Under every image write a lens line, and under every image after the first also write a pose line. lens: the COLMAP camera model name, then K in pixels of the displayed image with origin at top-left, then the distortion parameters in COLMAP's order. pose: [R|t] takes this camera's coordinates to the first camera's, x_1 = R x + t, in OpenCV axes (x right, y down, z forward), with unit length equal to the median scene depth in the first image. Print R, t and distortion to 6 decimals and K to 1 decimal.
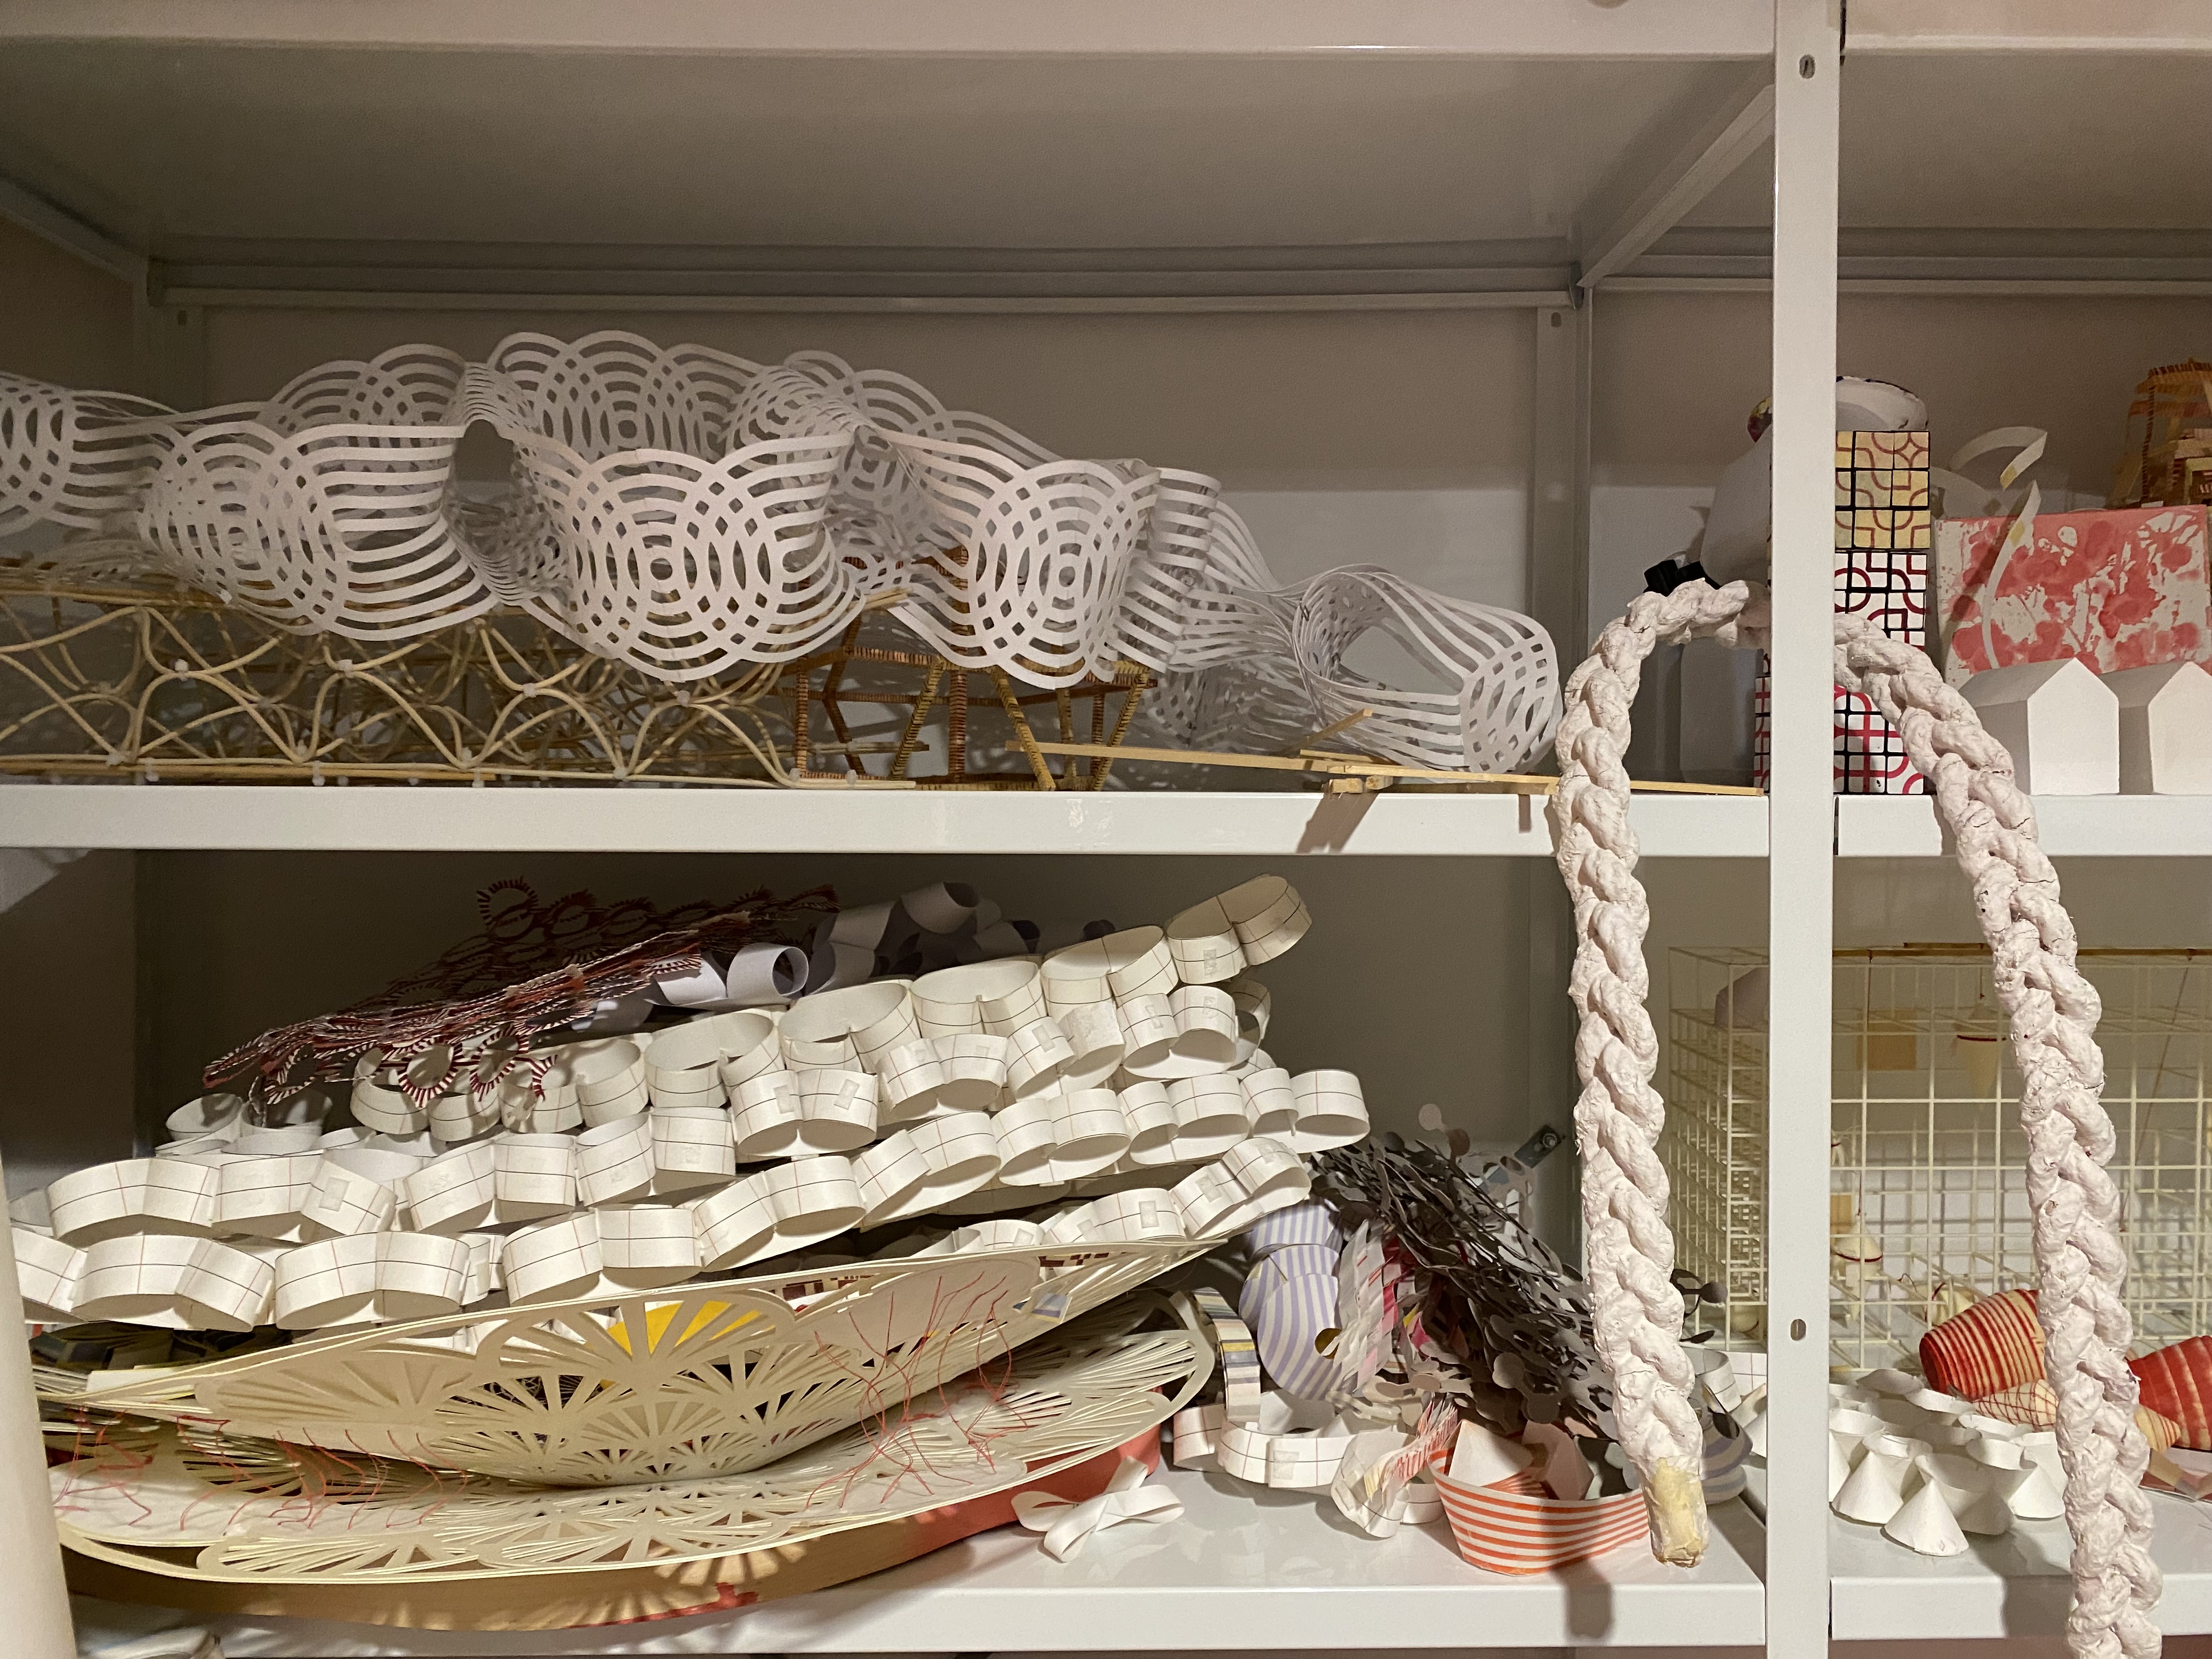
lens RADIAL K [[1706.4, 0, 1096.2], [0, 1706.4, 819.2], [0, 0, 1]] dist [0.089933, -0.121582]
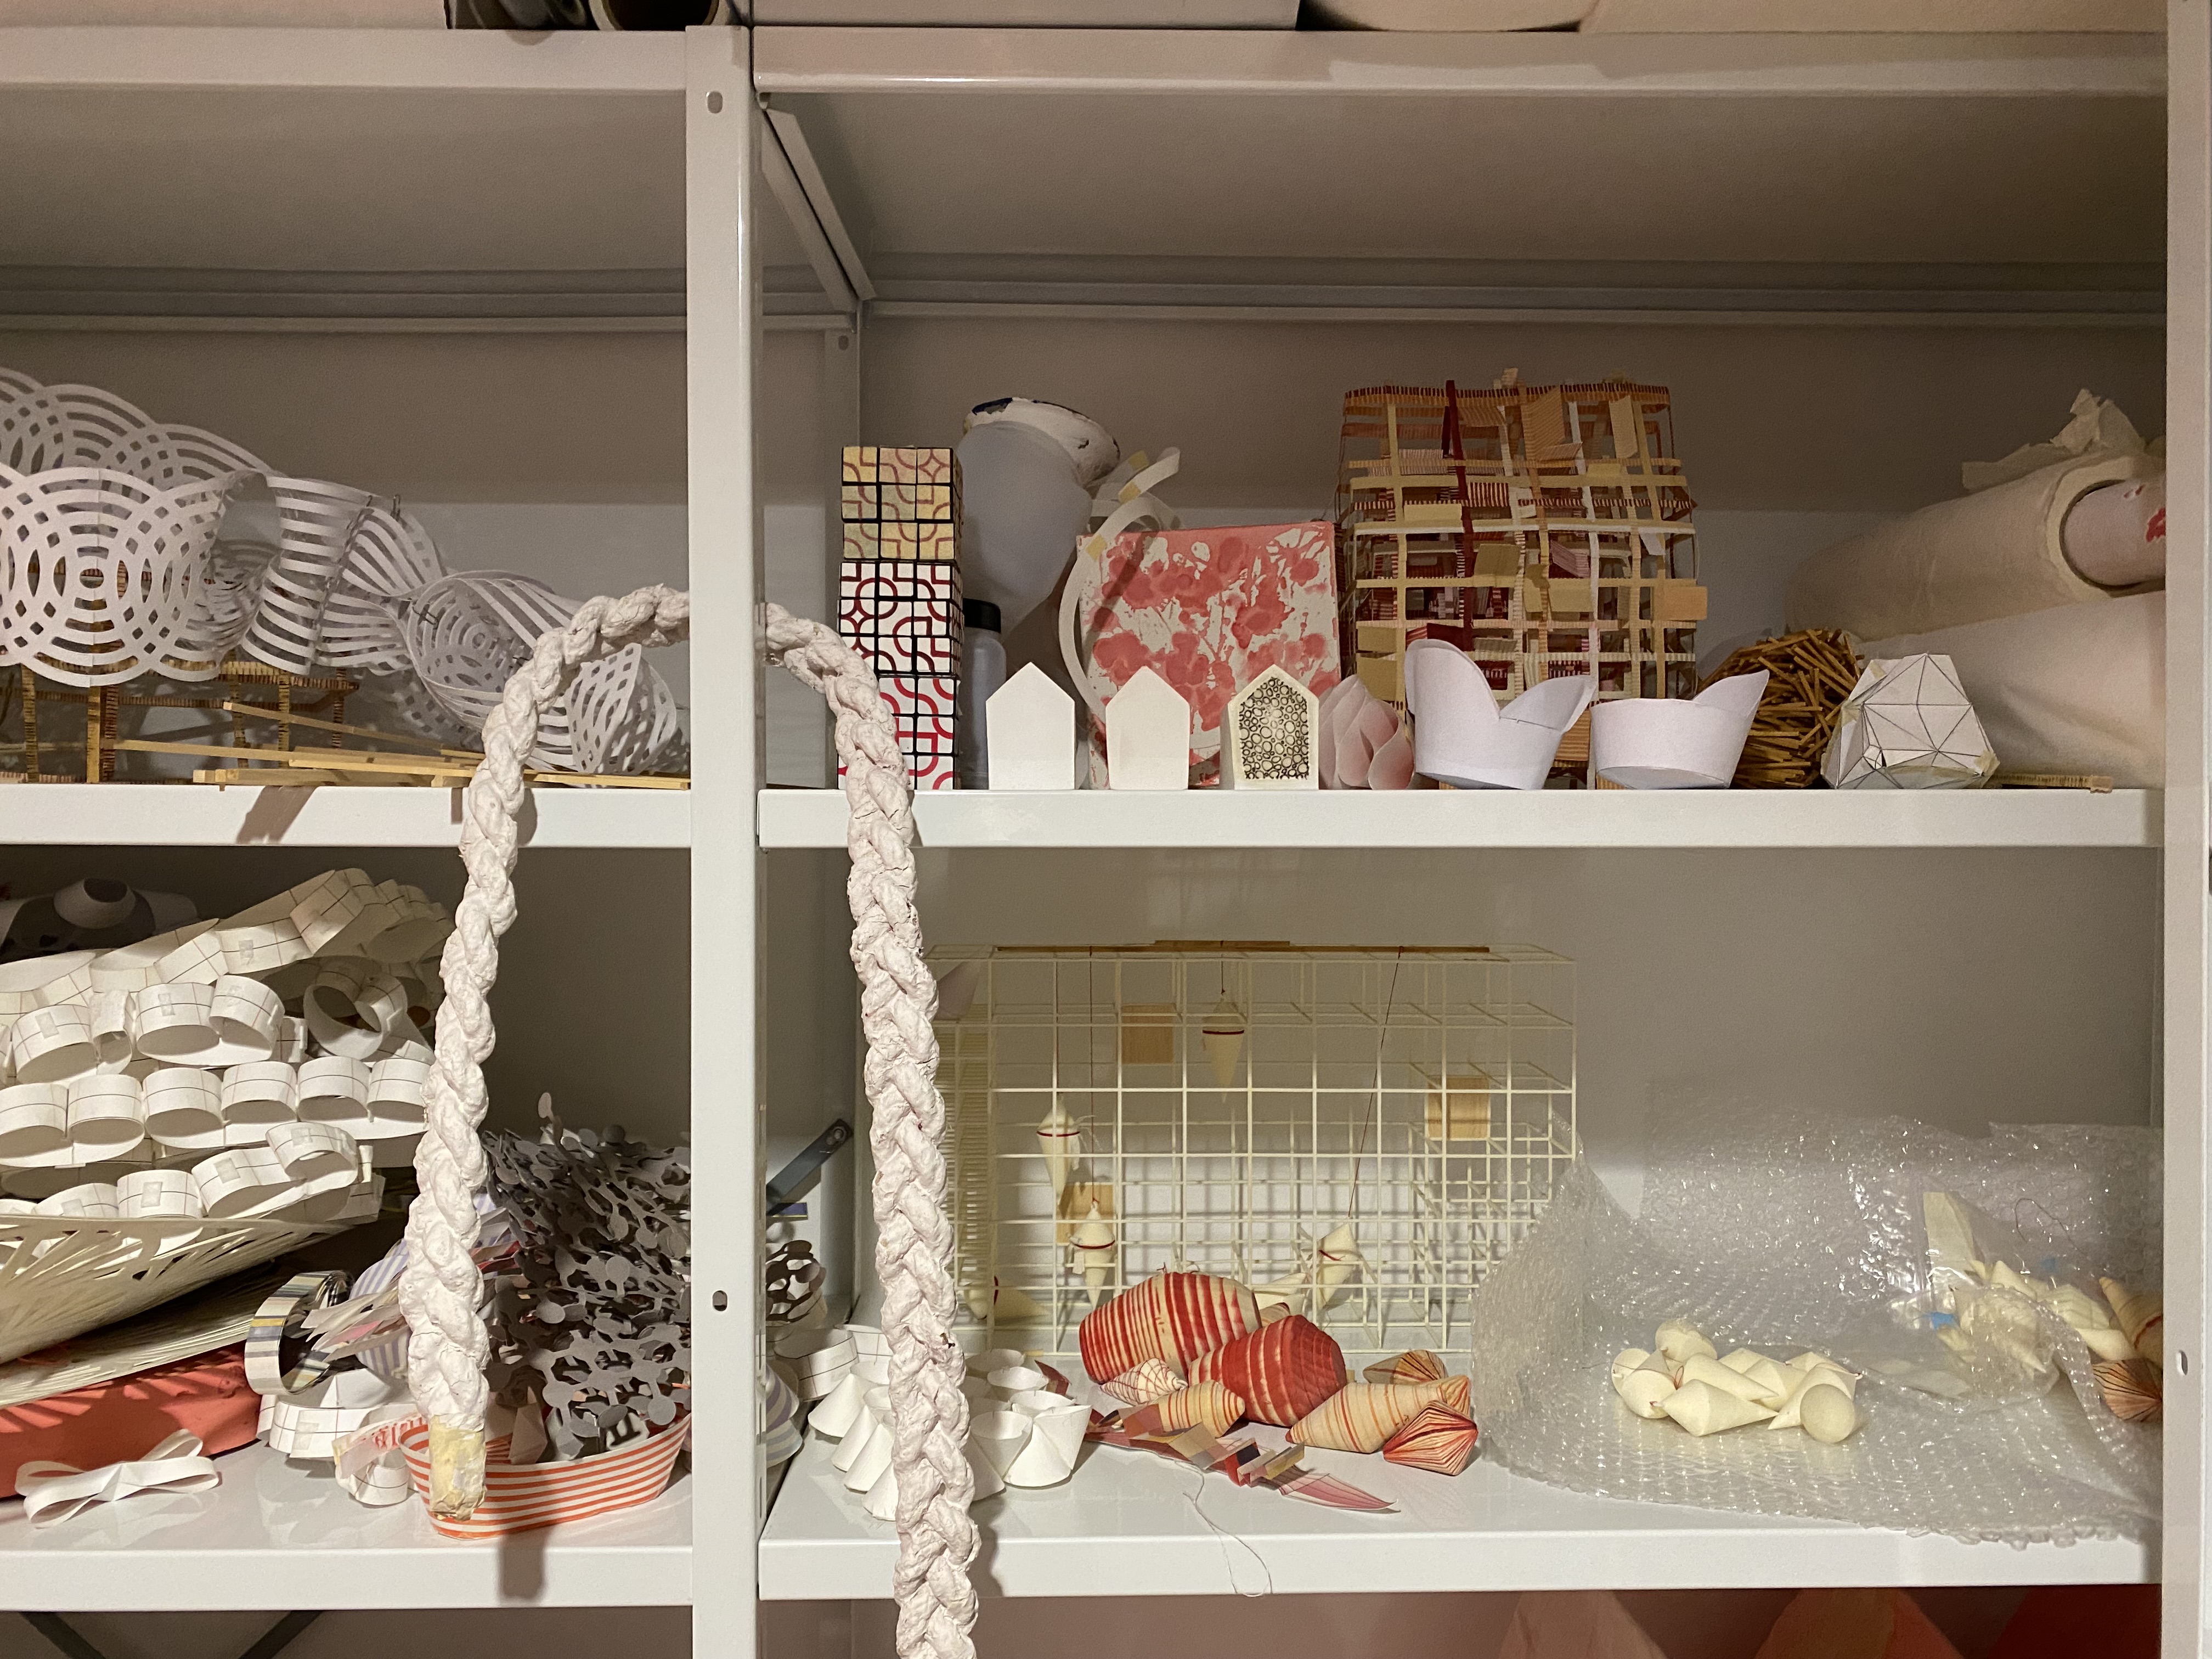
lens RADIAL K [[1712.4, 0, 1110.7], [0, 1712.4, 819.3], [0, 0, 1]] dist [0.042993, -0.060232]
pose [[0.999995, 0.003230, 0.000360, 0.577678], [-0.003225, 0.999894, -0.014225, 0.016329], [-0.000406, 0.014224, 0.999899, -0.041862]]
